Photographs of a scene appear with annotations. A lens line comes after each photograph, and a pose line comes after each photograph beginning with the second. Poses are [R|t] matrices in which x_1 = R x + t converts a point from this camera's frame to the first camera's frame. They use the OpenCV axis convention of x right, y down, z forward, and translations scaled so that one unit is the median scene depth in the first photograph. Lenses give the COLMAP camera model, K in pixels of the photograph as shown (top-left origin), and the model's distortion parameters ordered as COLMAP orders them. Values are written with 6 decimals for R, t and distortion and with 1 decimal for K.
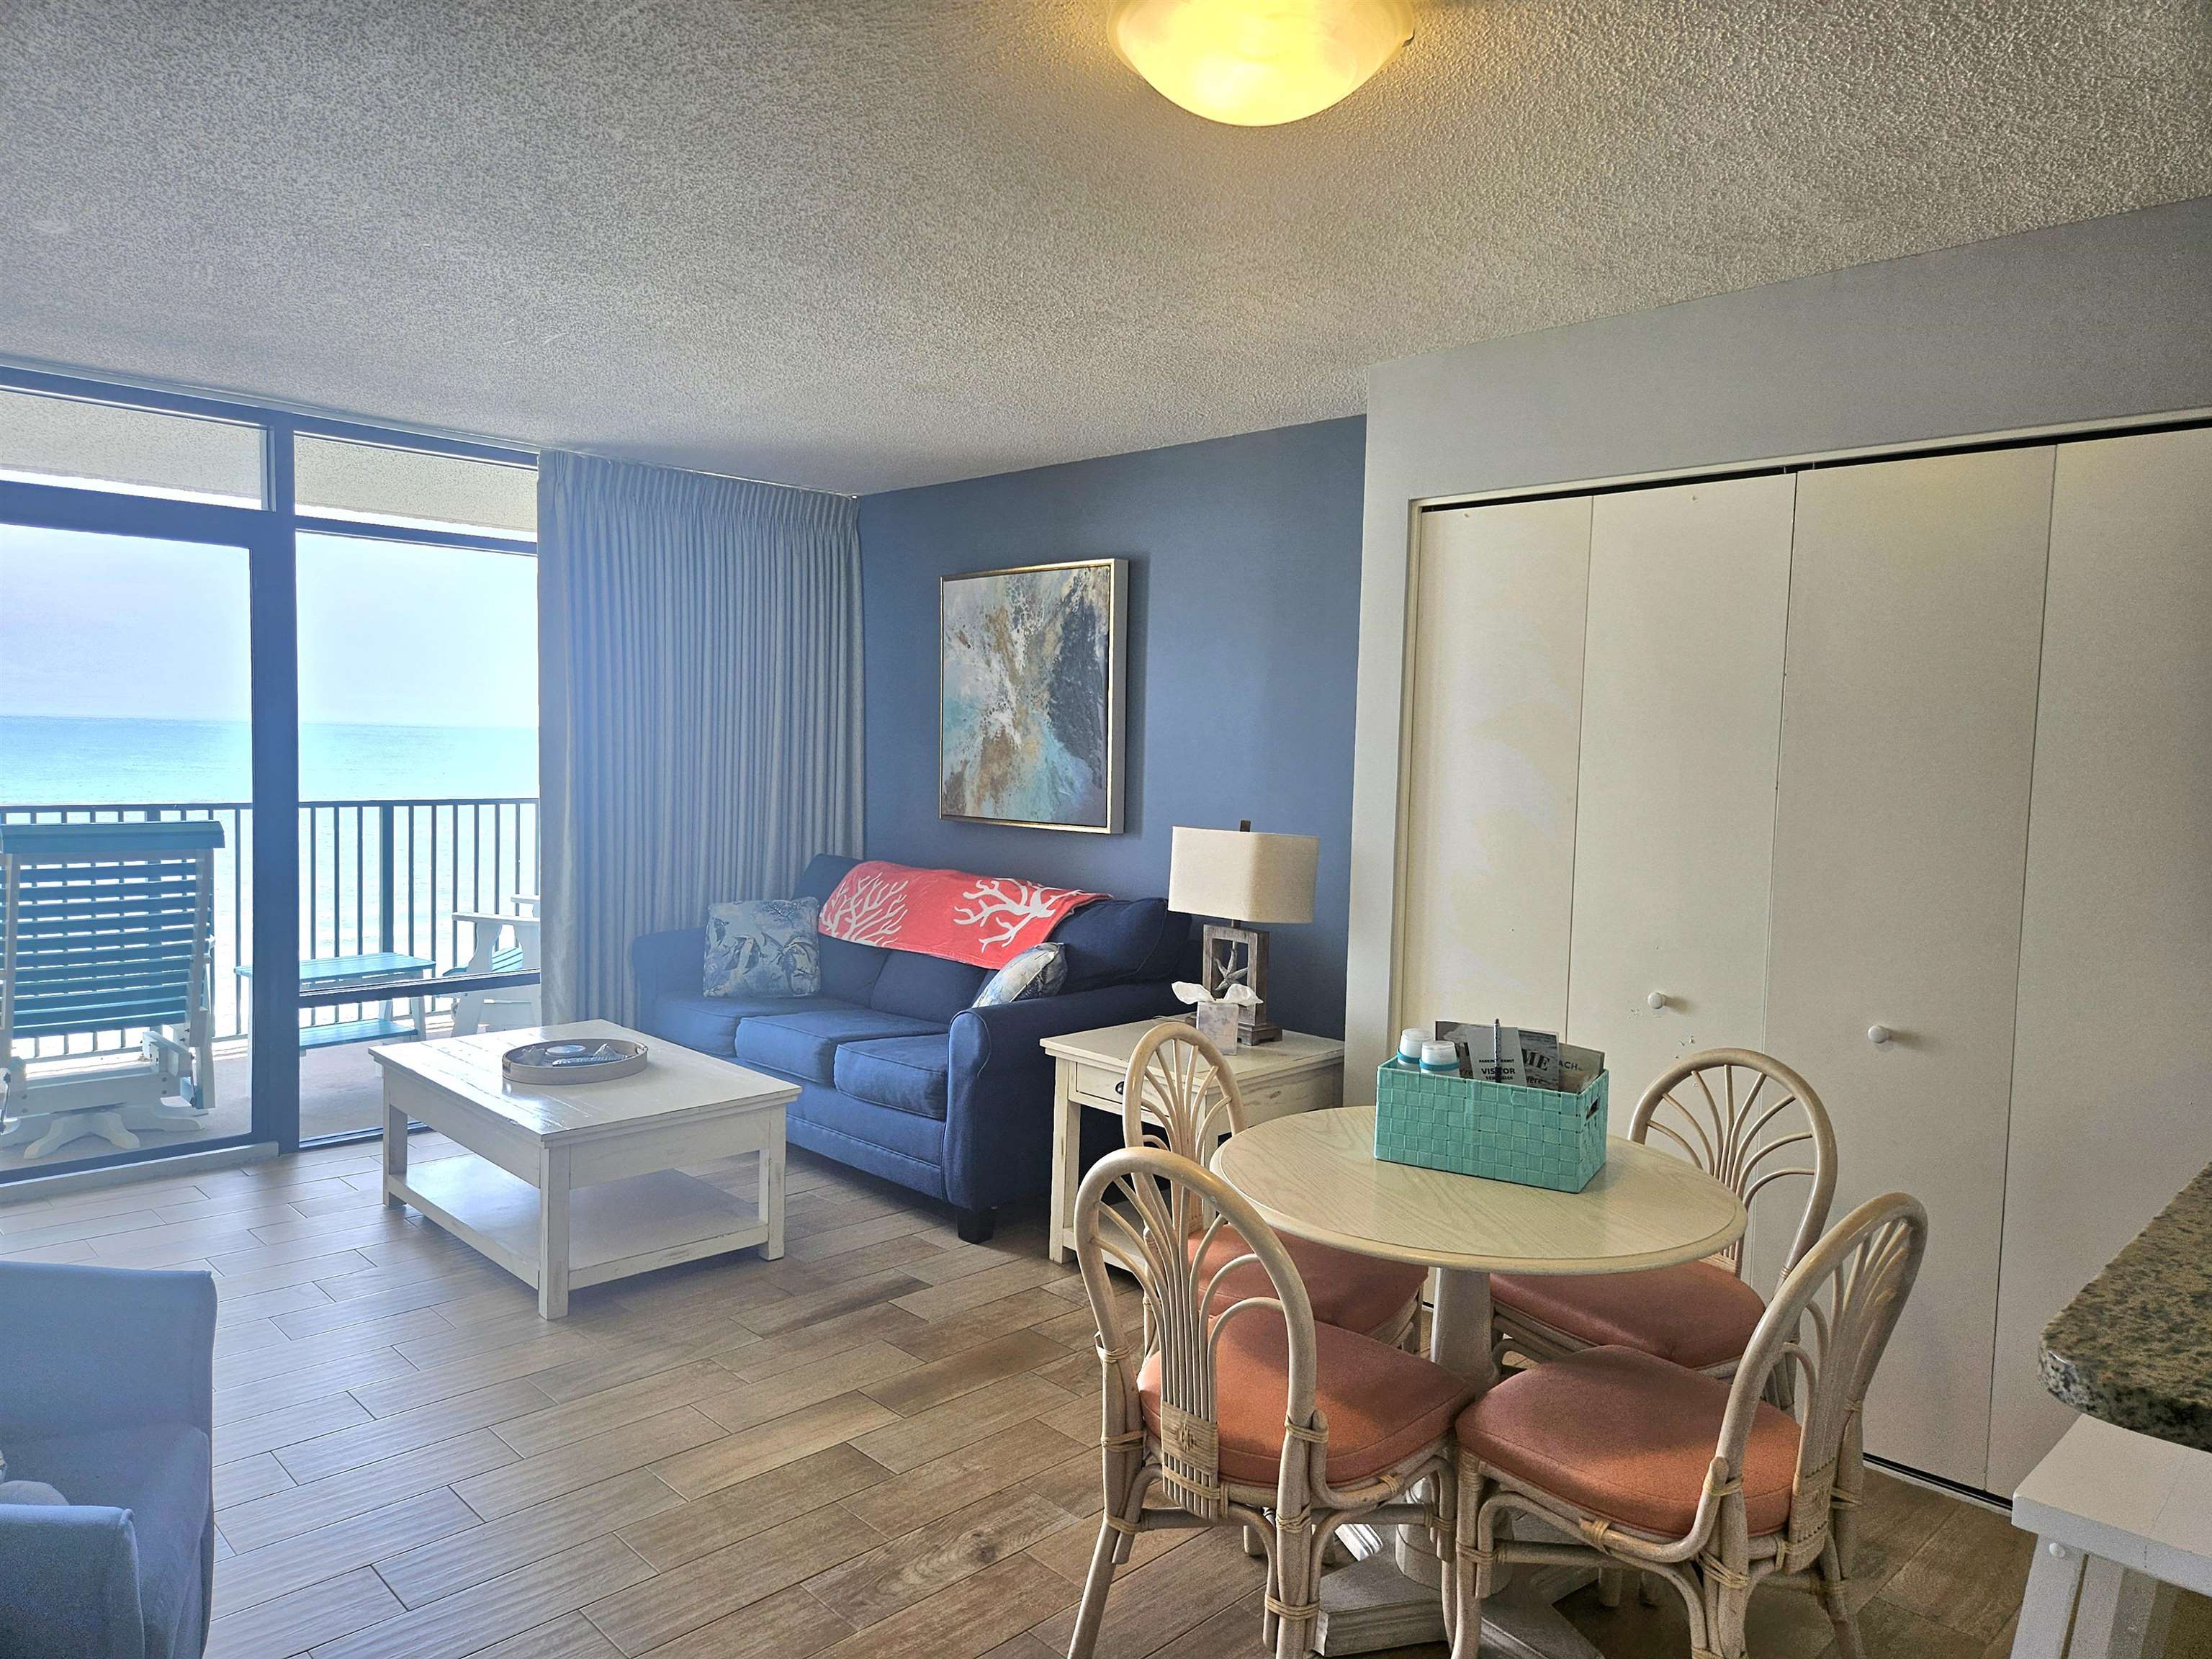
lens RADIAL K [[1476.8, 0, 1103.1], [0, 1476.8, 830.8], [0, 0, 1]] dist [0.072299, -0.060055]
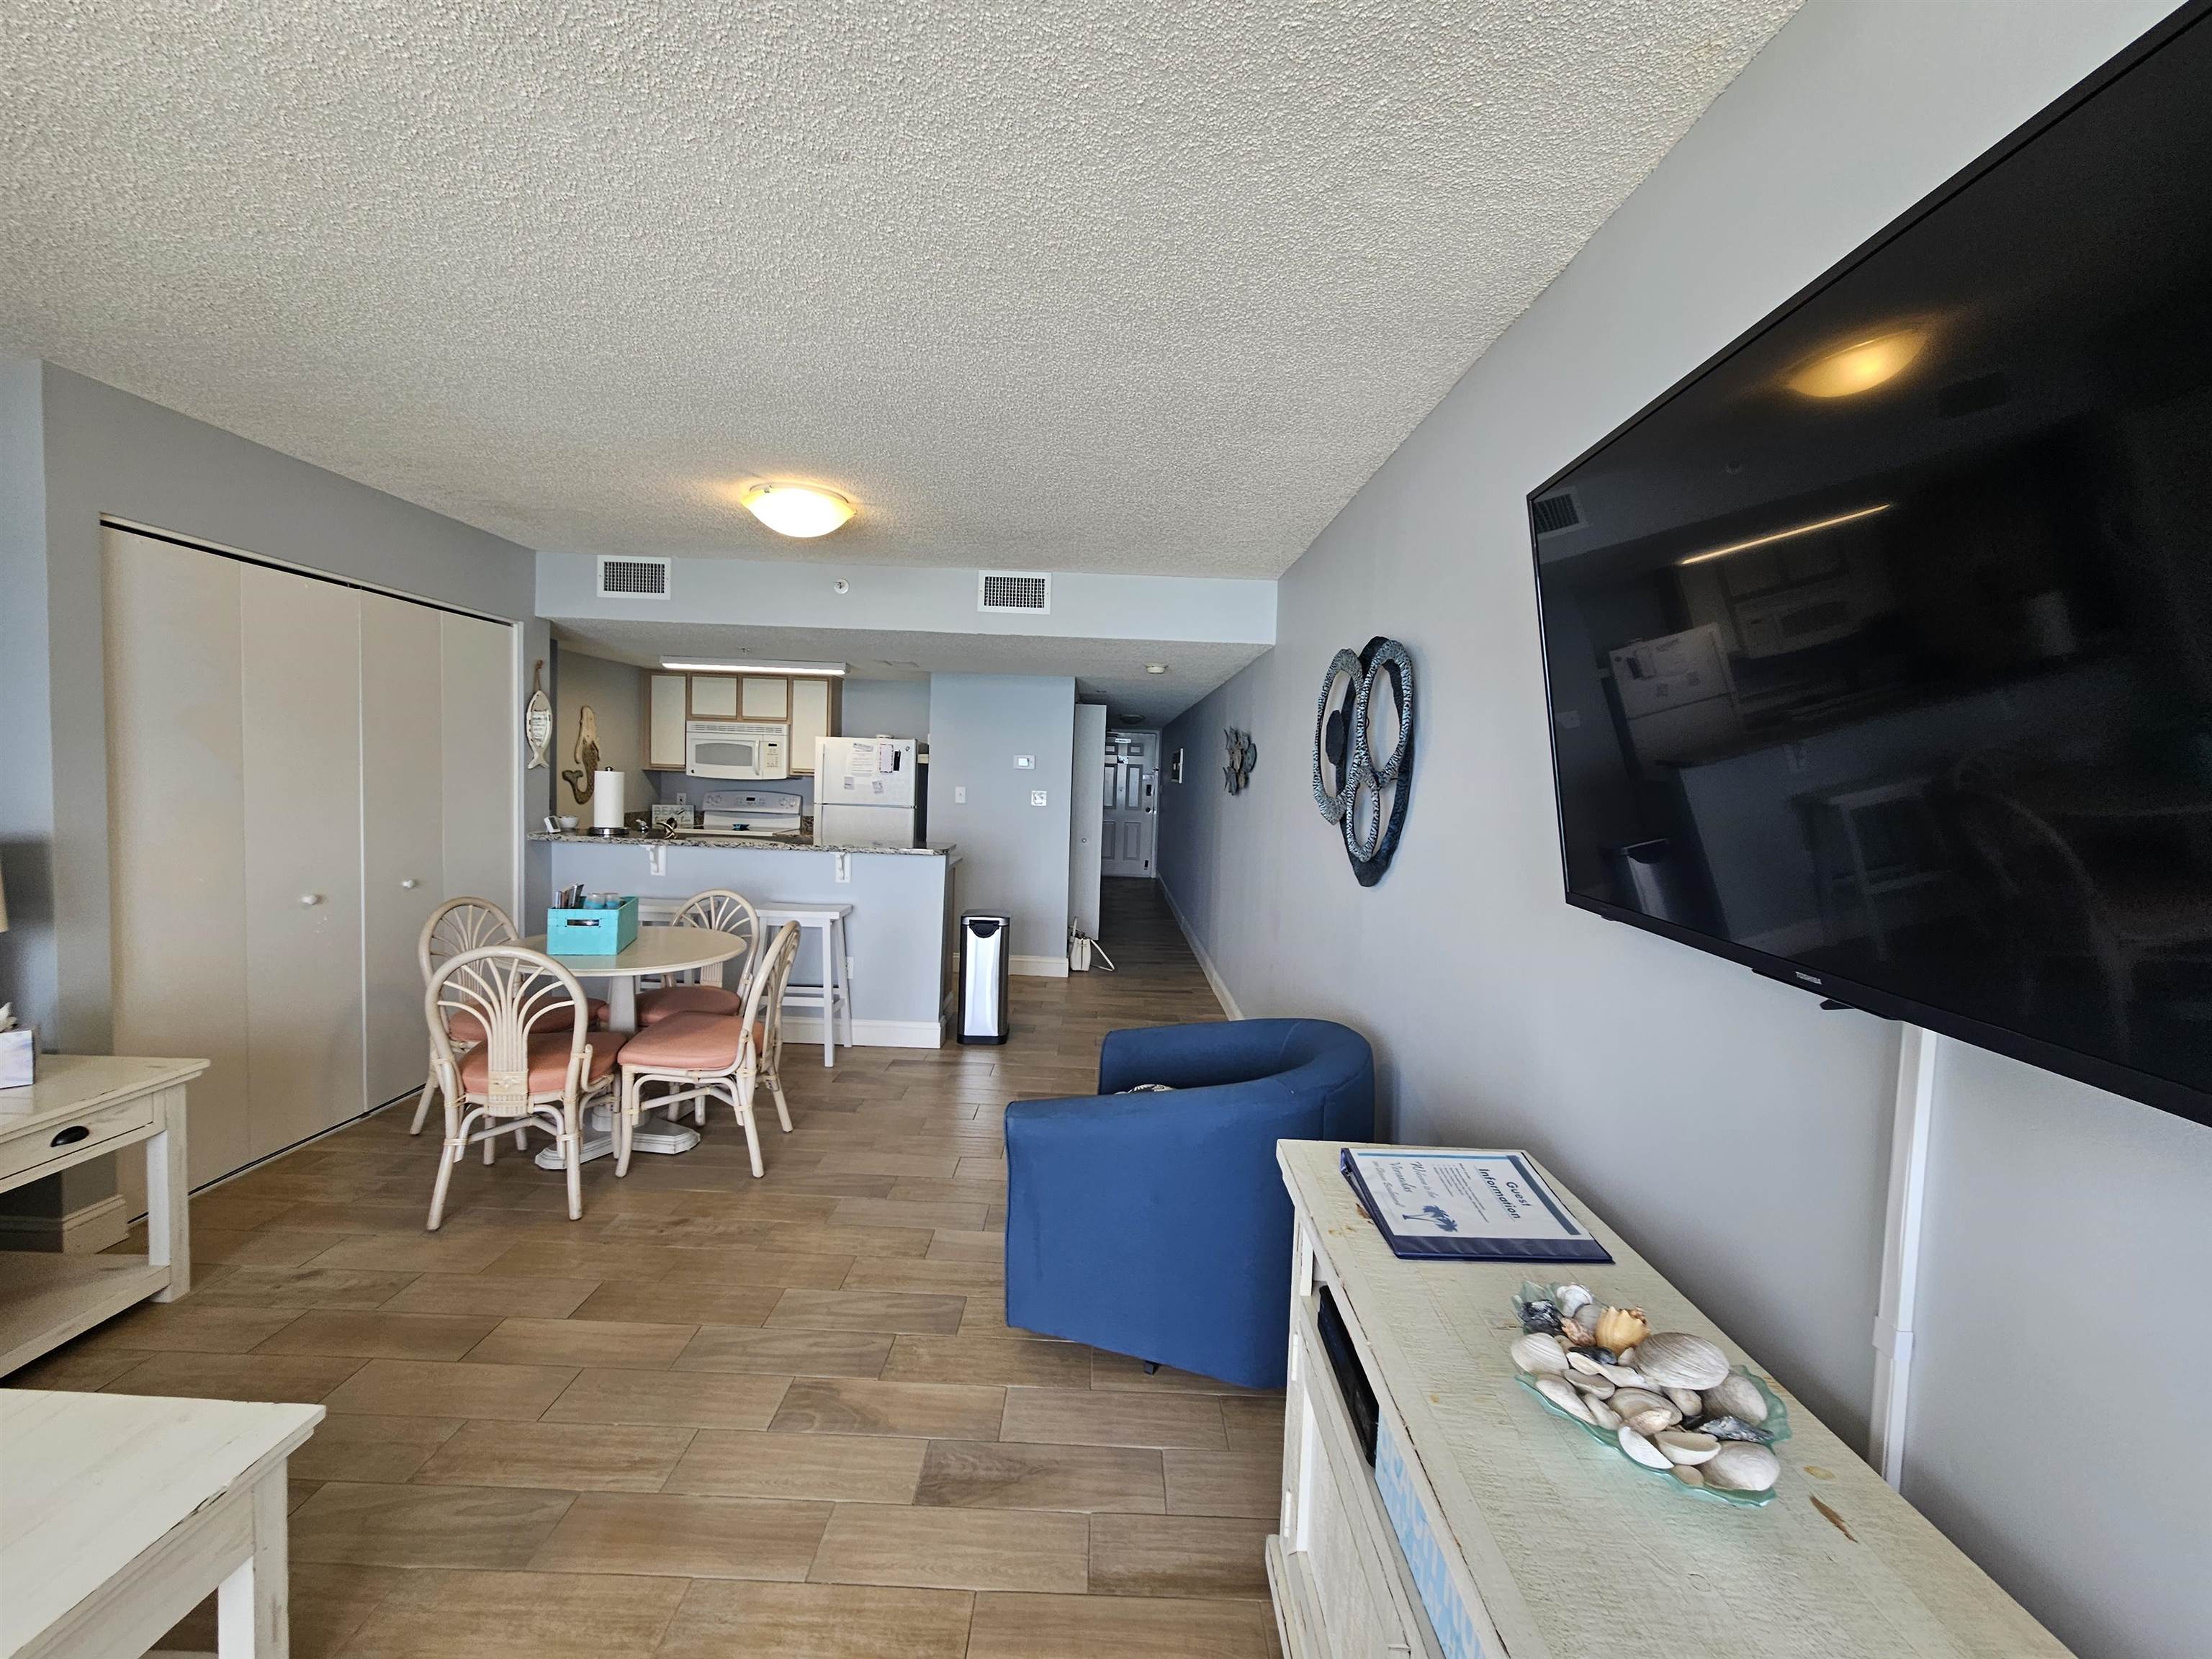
lens RADIAL K [[908.6, 0, 1104.3], [0, 908.6, 812.0], [0, 0, 1]] dist [-0.000116, 0.000931]
pose [[-0.709102, -0.082263, 0.700291, -0.622312], [-0.010850, 0.994326, 0.105817, -0.062702], [-0.705023, 0.067437, -0.705971, 0.742215]]
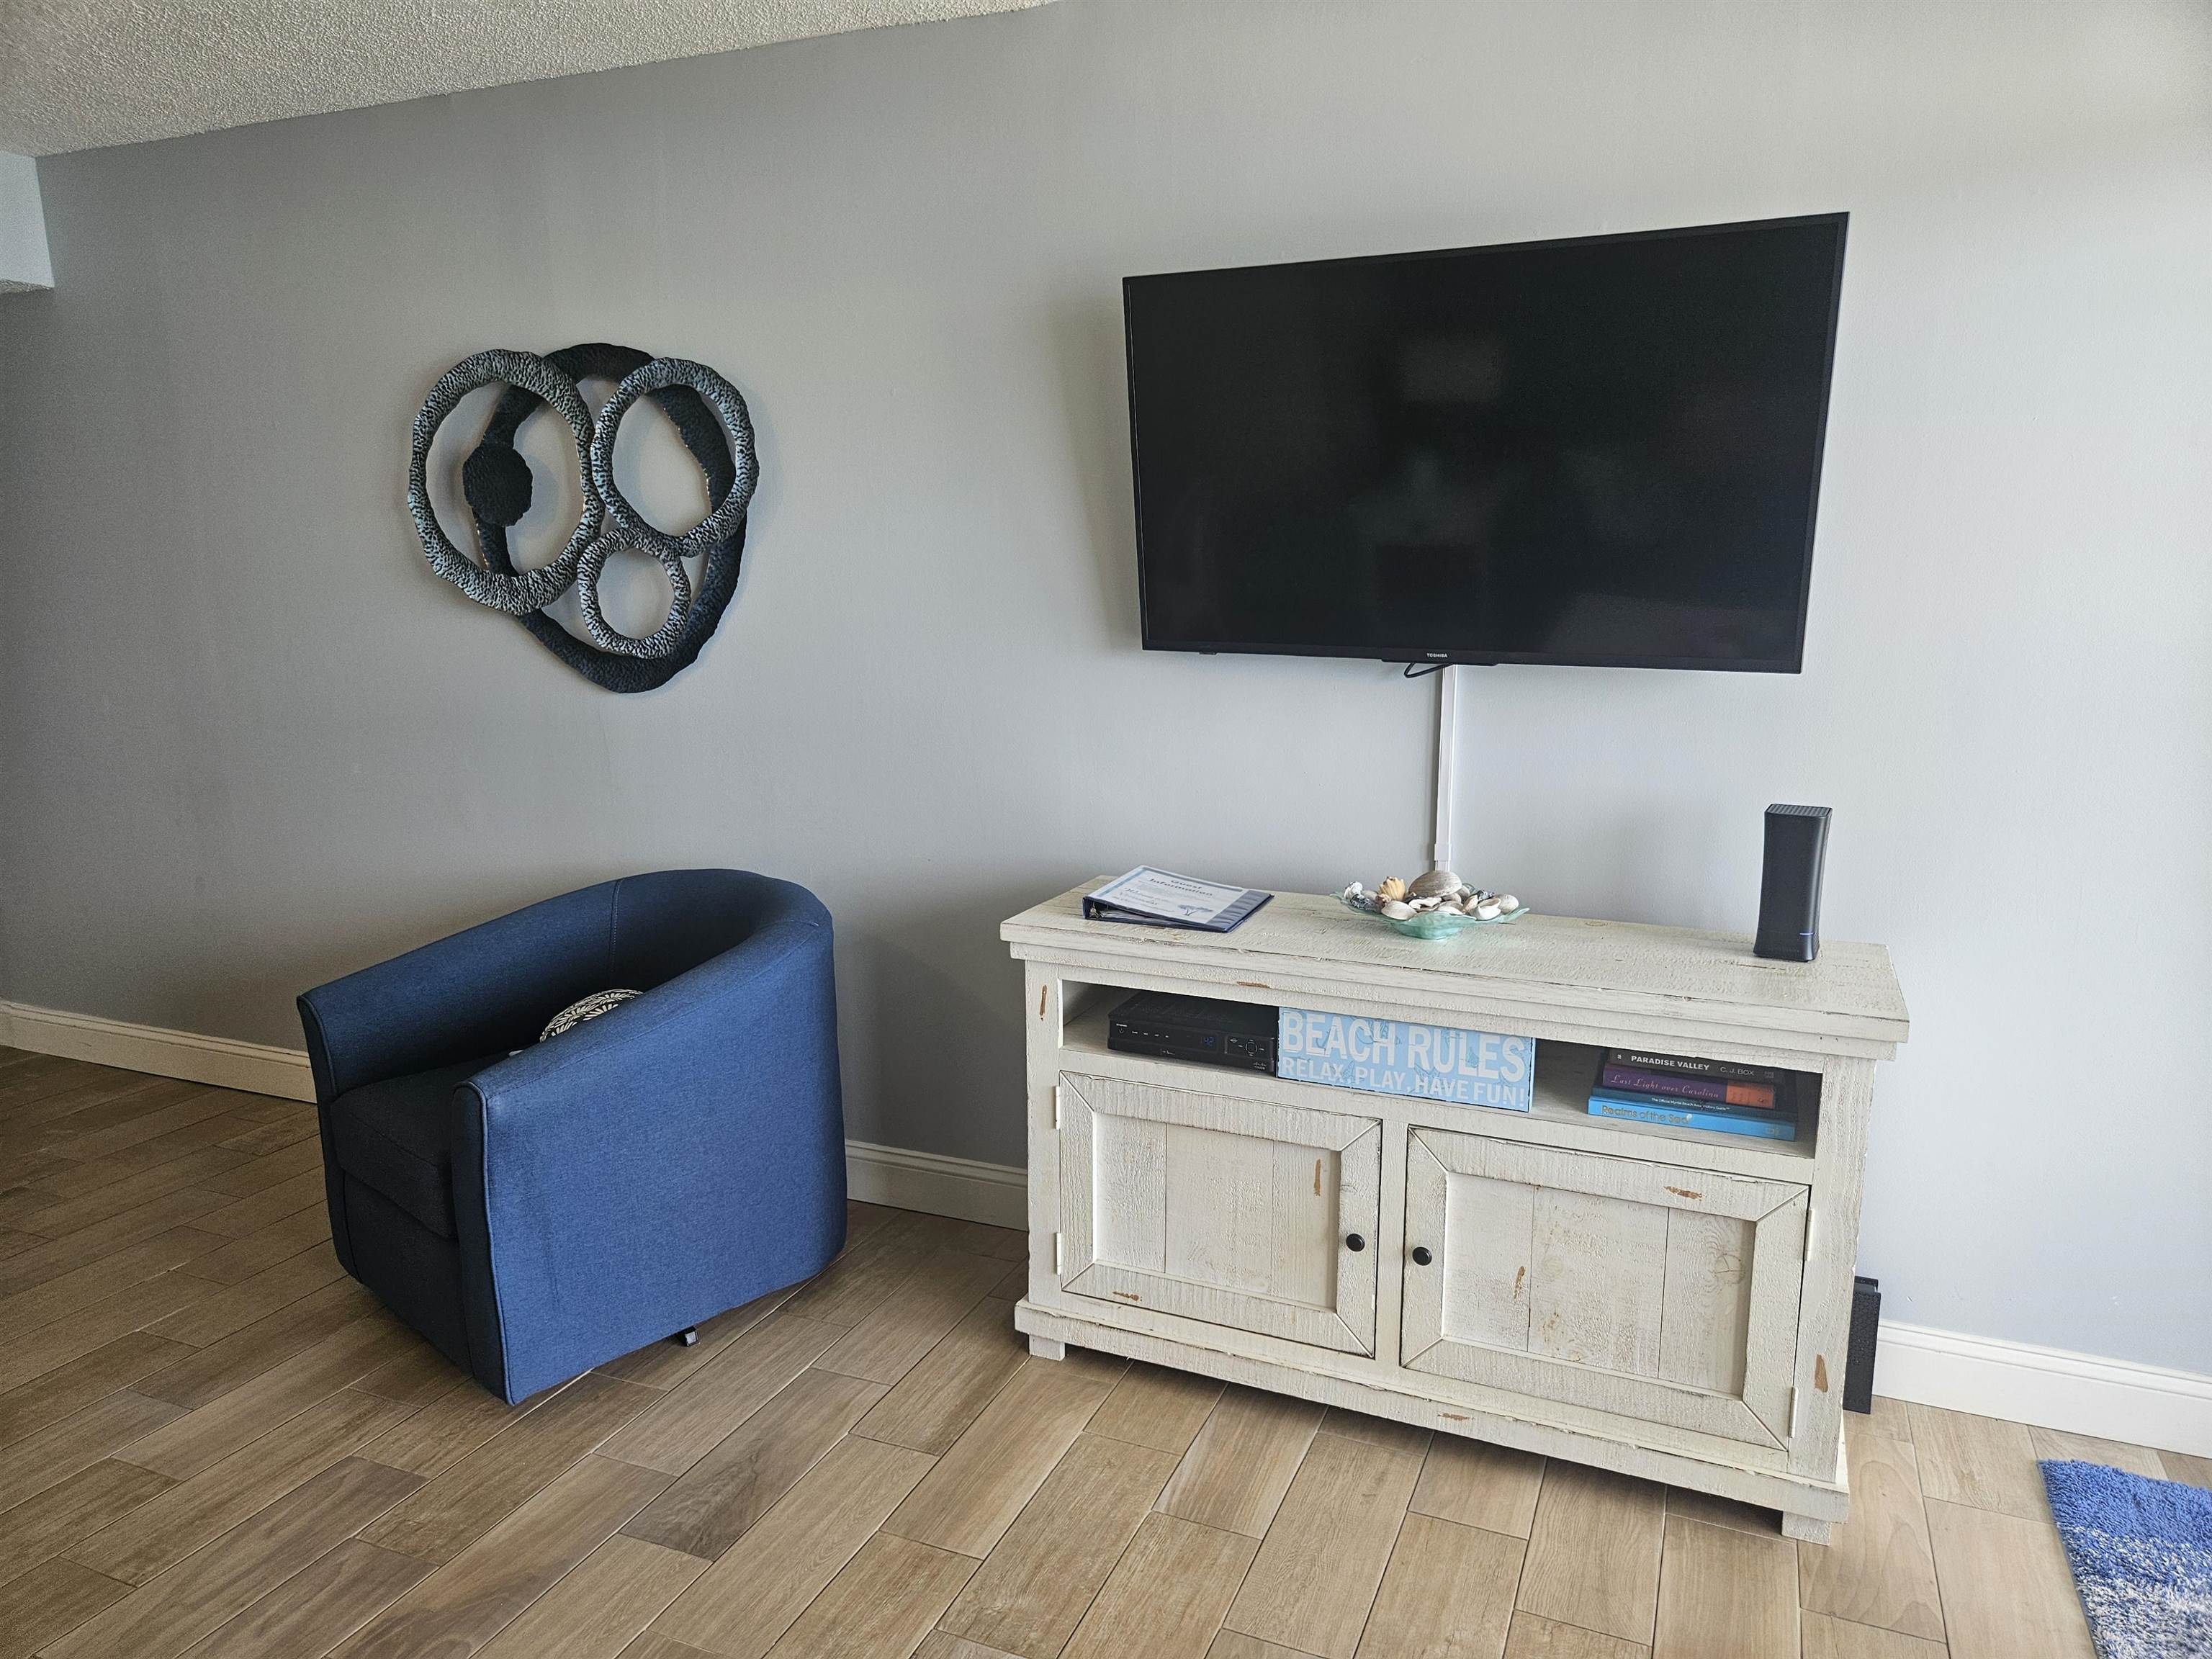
lens RADIAL K [[1476.8, 0, 1090.2], [0, 1476.8, 847.0], [0, 0, 1]] dist [0.072299, -0.060055]
pose [[-0.925447, 0.045135, -0.376179, -0.278463], [-0.048853, 0.970375, 0.236612, -0.063899], [0.375714, 0.237349, -0.895826, 0.949749]]
